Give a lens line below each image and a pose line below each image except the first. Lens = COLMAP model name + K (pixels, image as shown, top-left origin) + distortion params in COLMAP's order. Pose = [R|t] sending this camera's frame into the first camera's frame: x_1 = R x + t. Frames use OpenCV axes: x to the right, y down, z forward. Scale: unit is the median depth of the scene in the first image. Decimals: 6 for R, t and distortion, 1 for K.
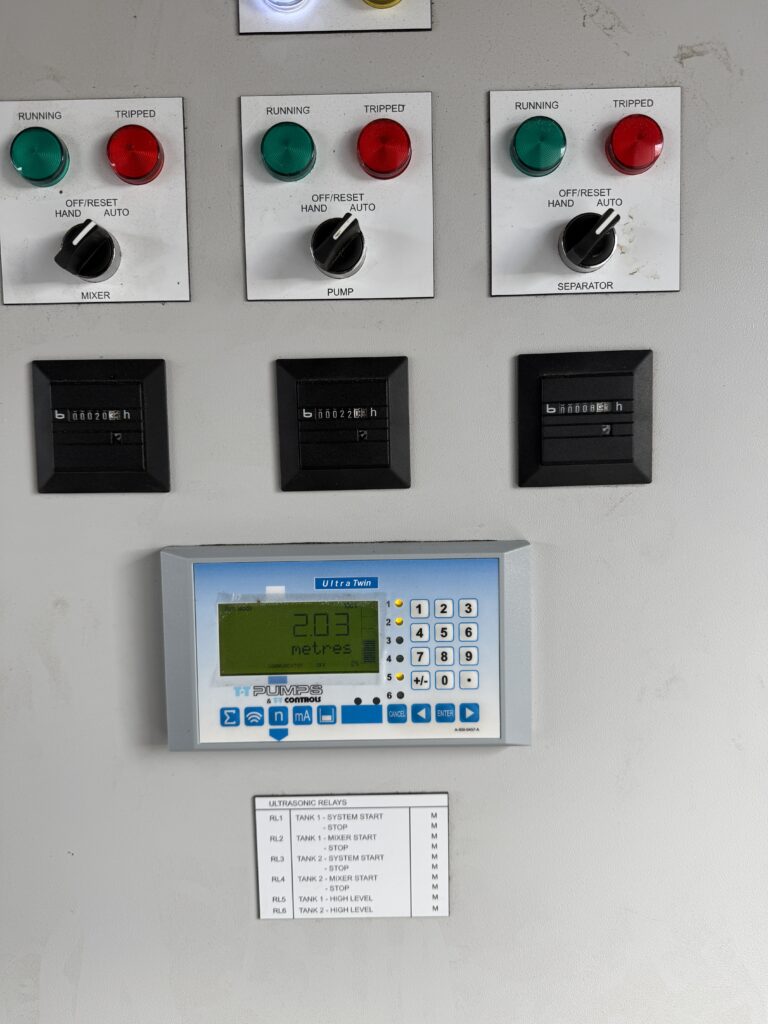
lens RADIAL K [[716.6, 0, 384.0], [0, 716.6, 512.0], [0, 0, 1]] dist [0.097931, -0.139404]
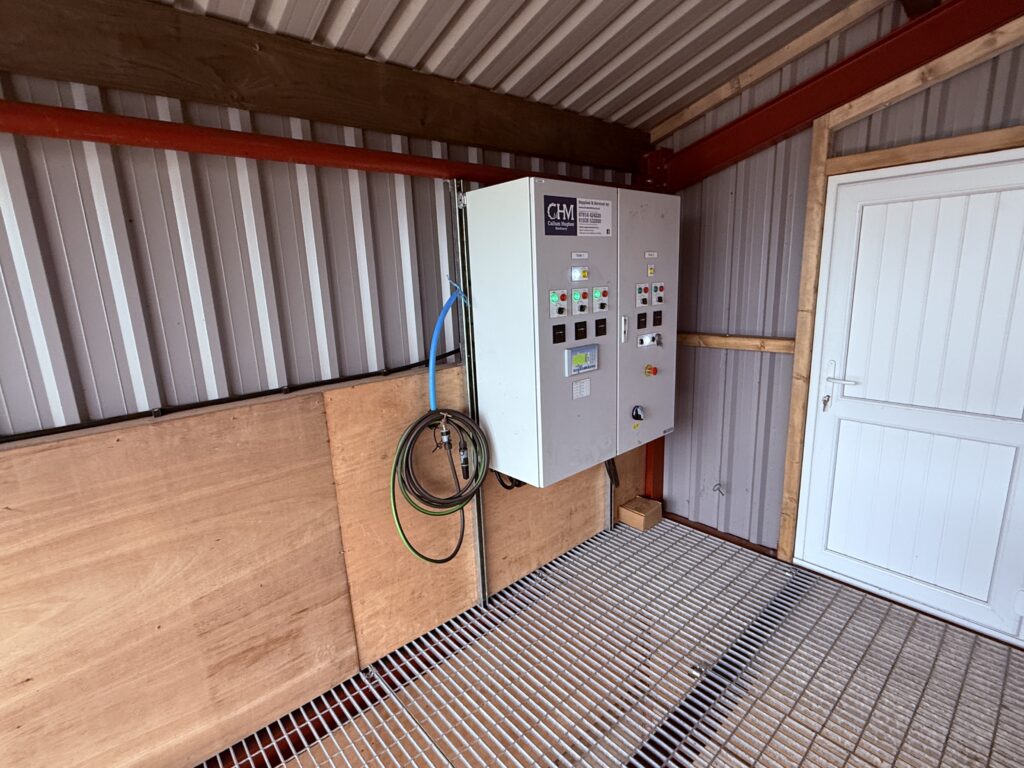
lens RADIAL K [[497.5, 0, 512.0], [0, 497.5, 384.0], [0, 0, 1]] dist [-0.000170, 0.000126]
pose [[0.740667, -0.157406, 0.653174, -4.049474], [0.077389, 0.985686, 0.149781, -0.405304], [-0.667401, -0.060389, 0.742246, -2.385334]]
